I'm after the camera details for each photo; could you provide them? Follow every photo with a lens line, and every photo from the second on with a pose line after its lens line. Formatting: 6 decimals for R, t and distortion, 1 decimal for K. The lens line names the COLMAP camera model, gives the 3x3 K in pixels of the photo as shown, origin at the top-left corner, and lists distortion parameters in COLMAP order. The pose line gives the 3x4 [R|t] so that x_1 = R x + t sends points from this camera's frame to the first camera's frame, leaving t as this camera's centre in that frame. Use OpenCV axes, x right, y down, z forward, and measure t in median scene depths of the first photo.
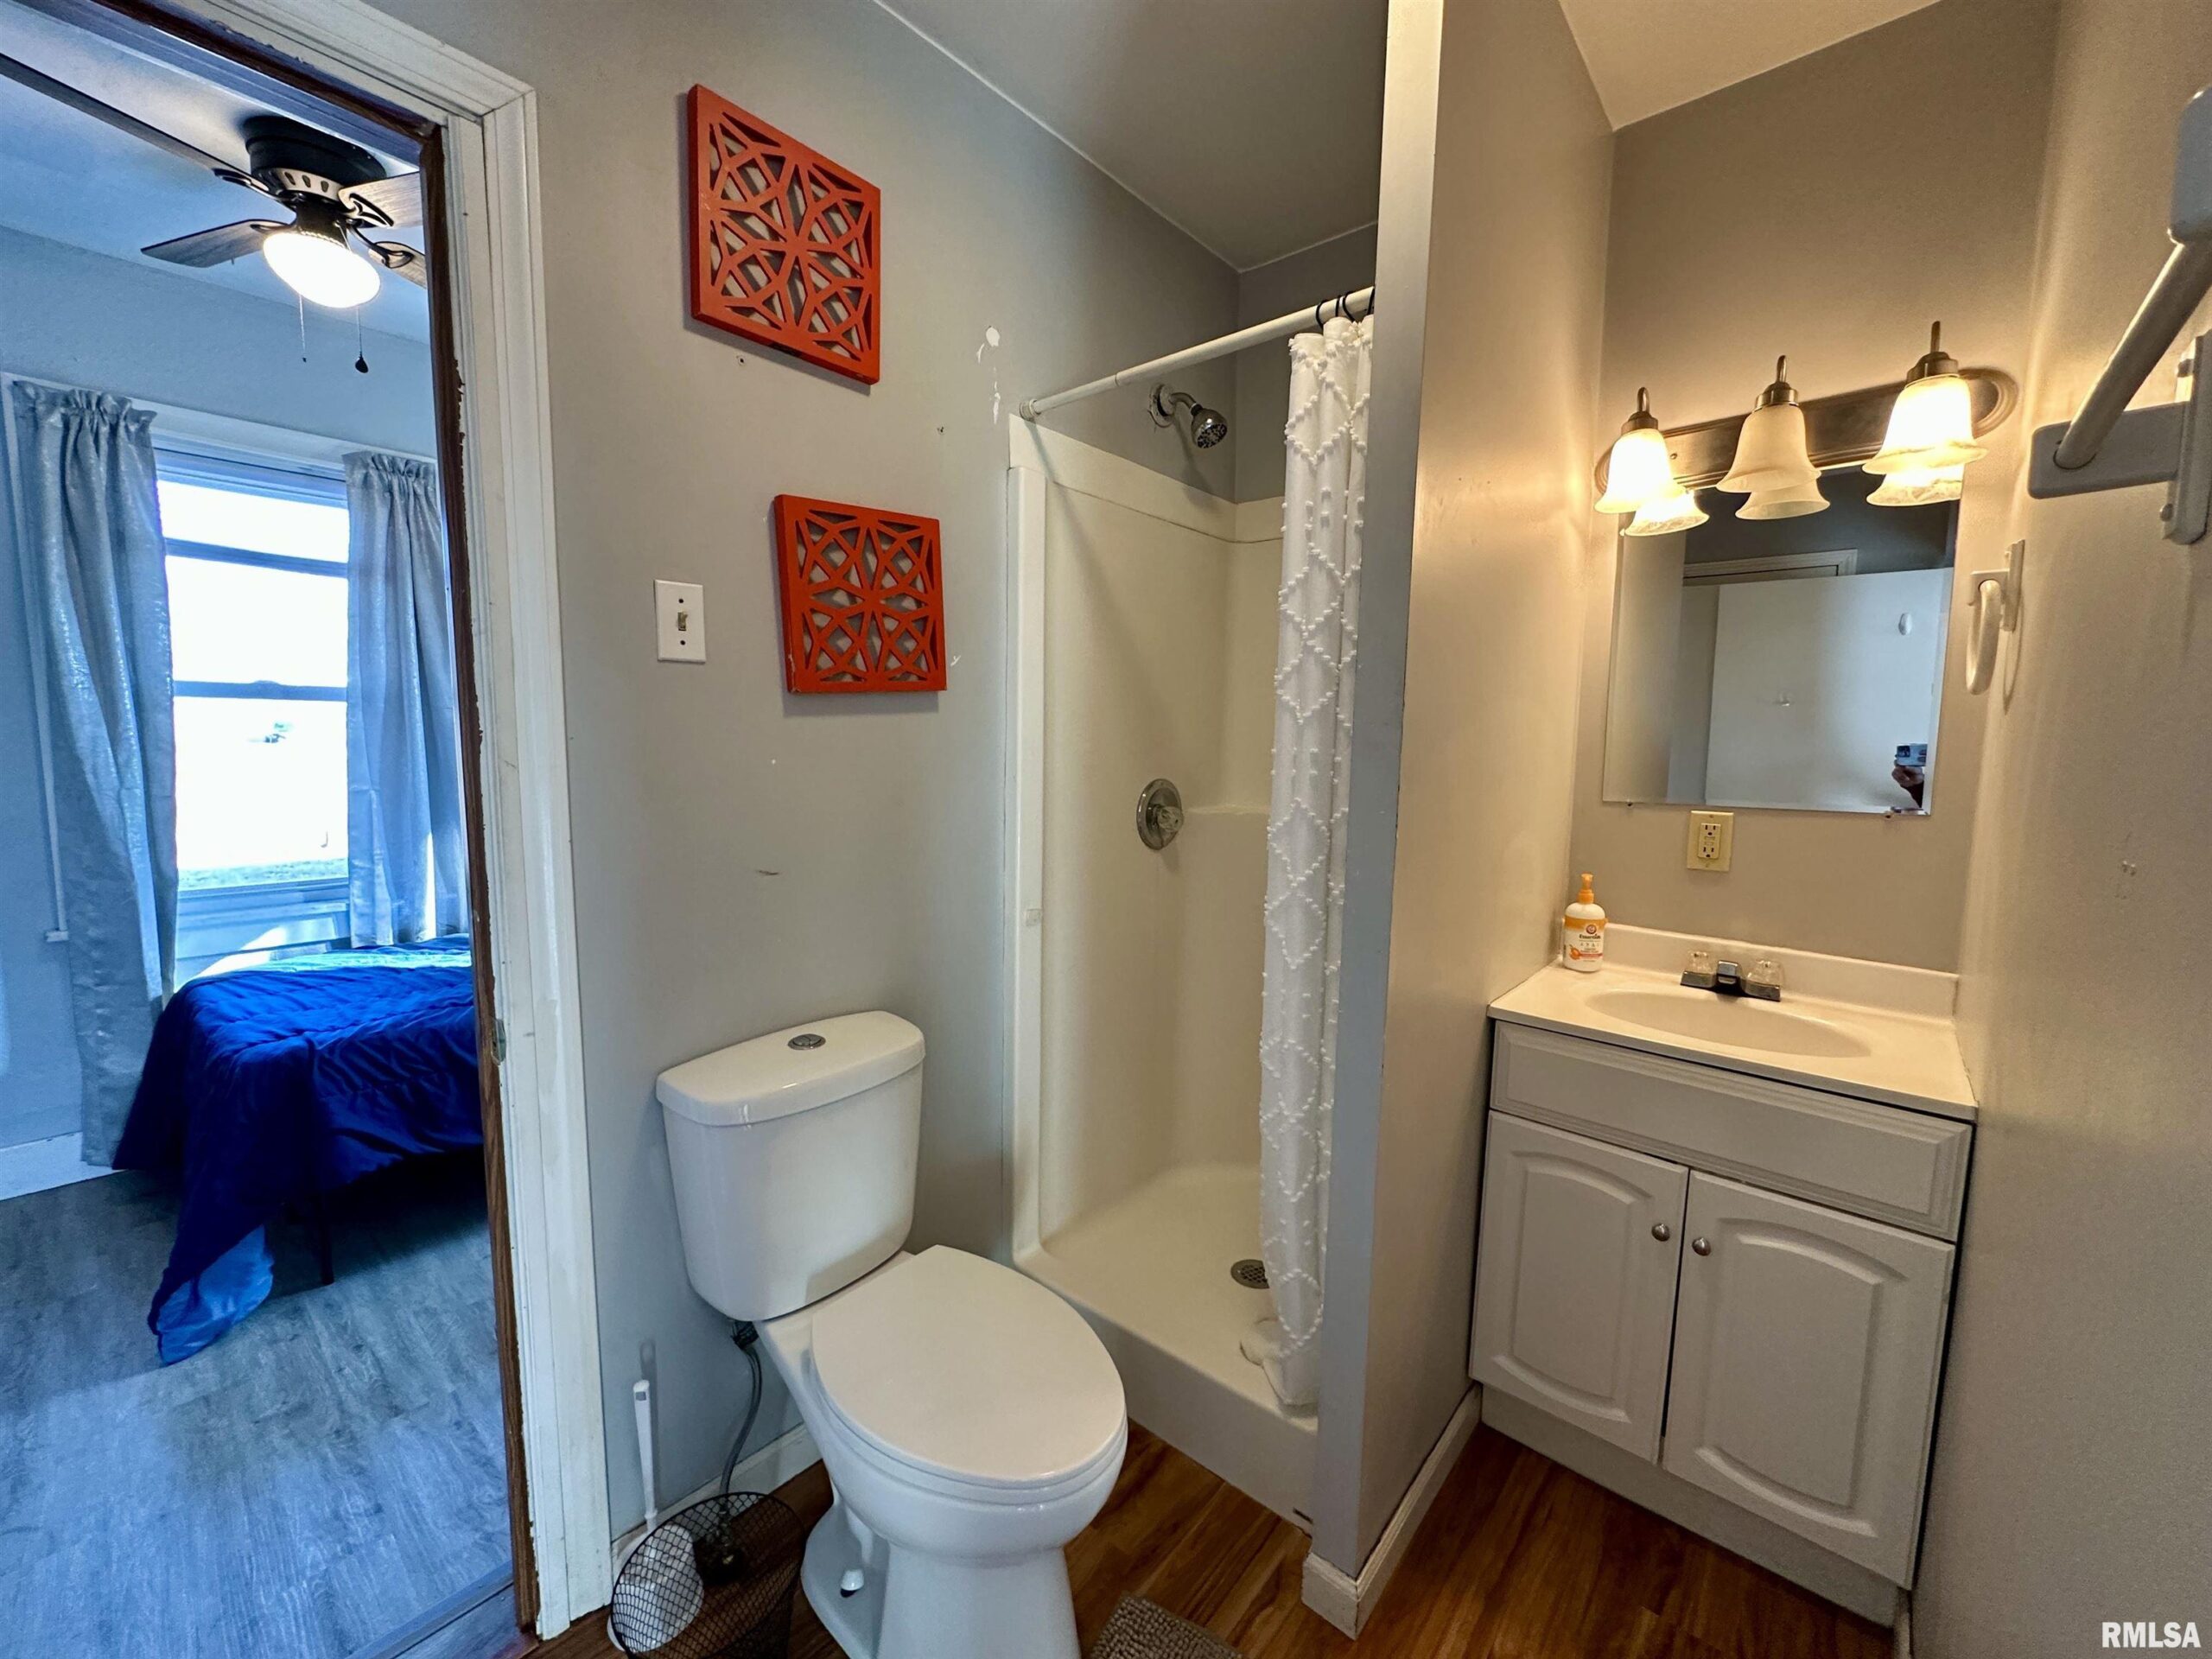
lens RADIAL K [[880.0, 0, 1106.0], [0, 880.0, 829.5], [0, 0, 1]] dist [-0.001471, 0.000303]
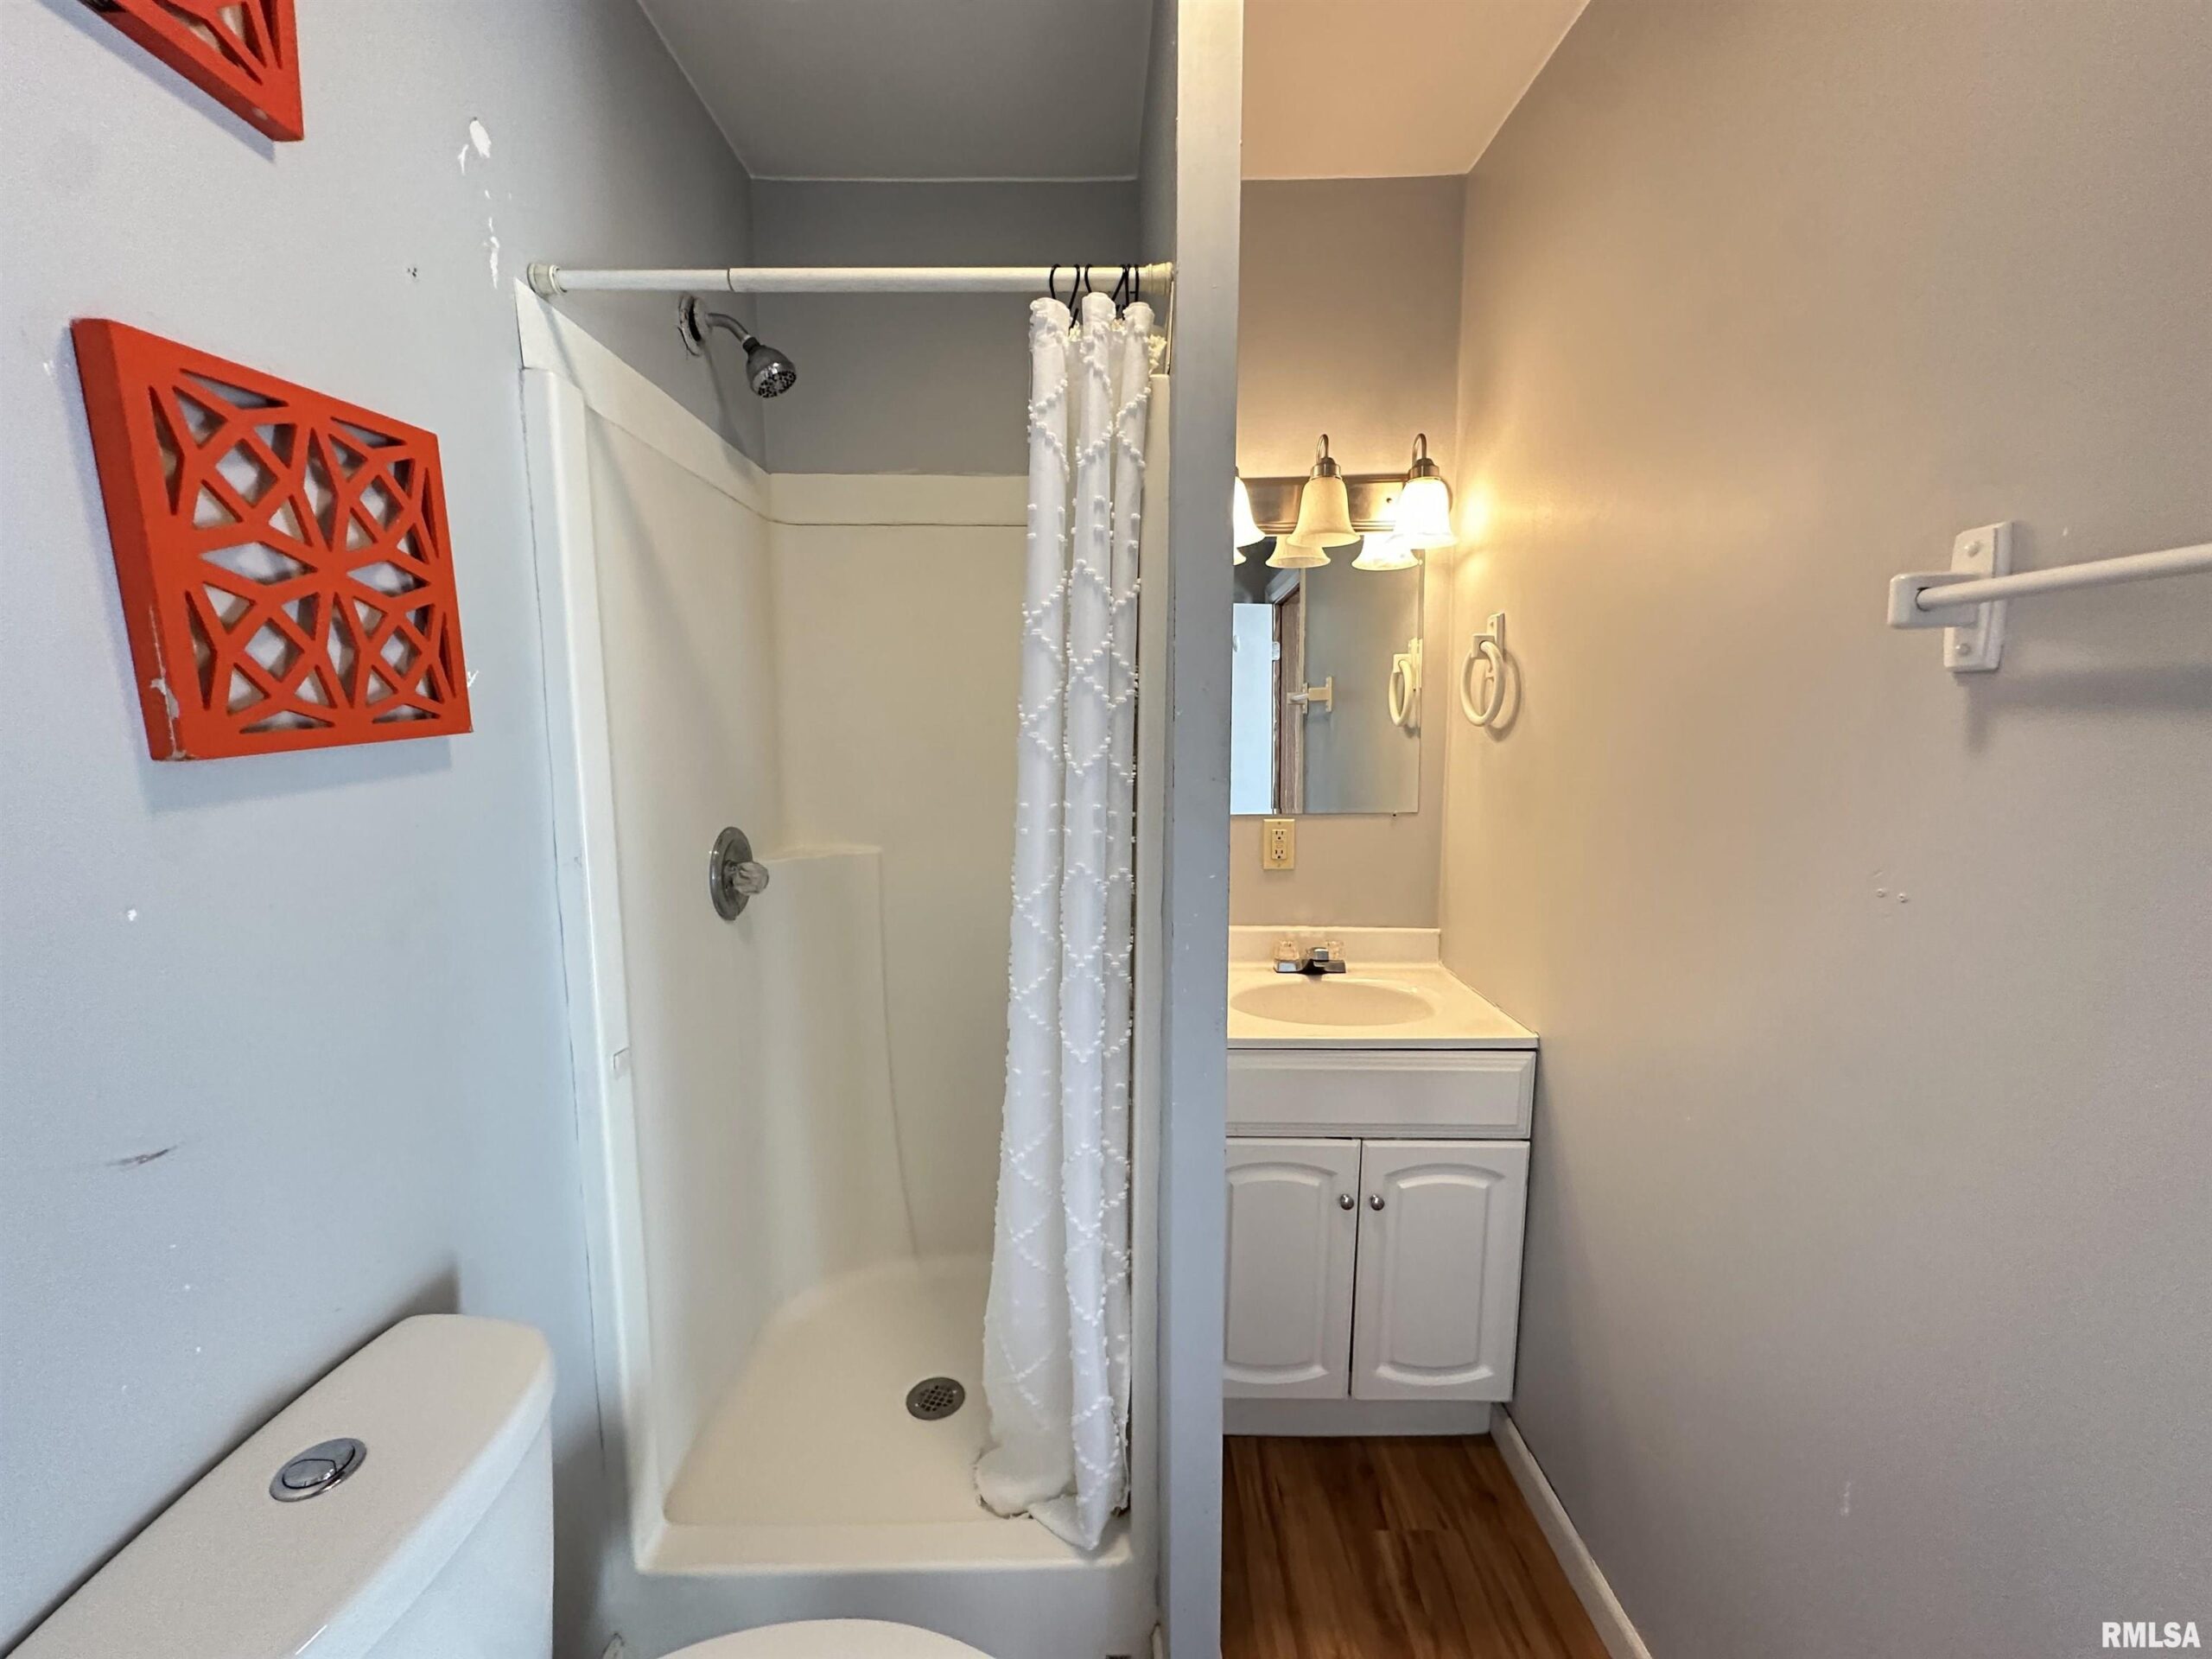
lens RADIAL K [[880.0, 0, 1106.0], [0, 880.0, 829.5], [0, 0, 1]] dist [-0.001471, 0.000303]
pose [[0.752062, -0.096558, 0.651981, -0.276431], [0.084002, 0.995186, 0.050490, -0.097012], [-0.653717, 0.016796, 0.756553, 0.312599]]
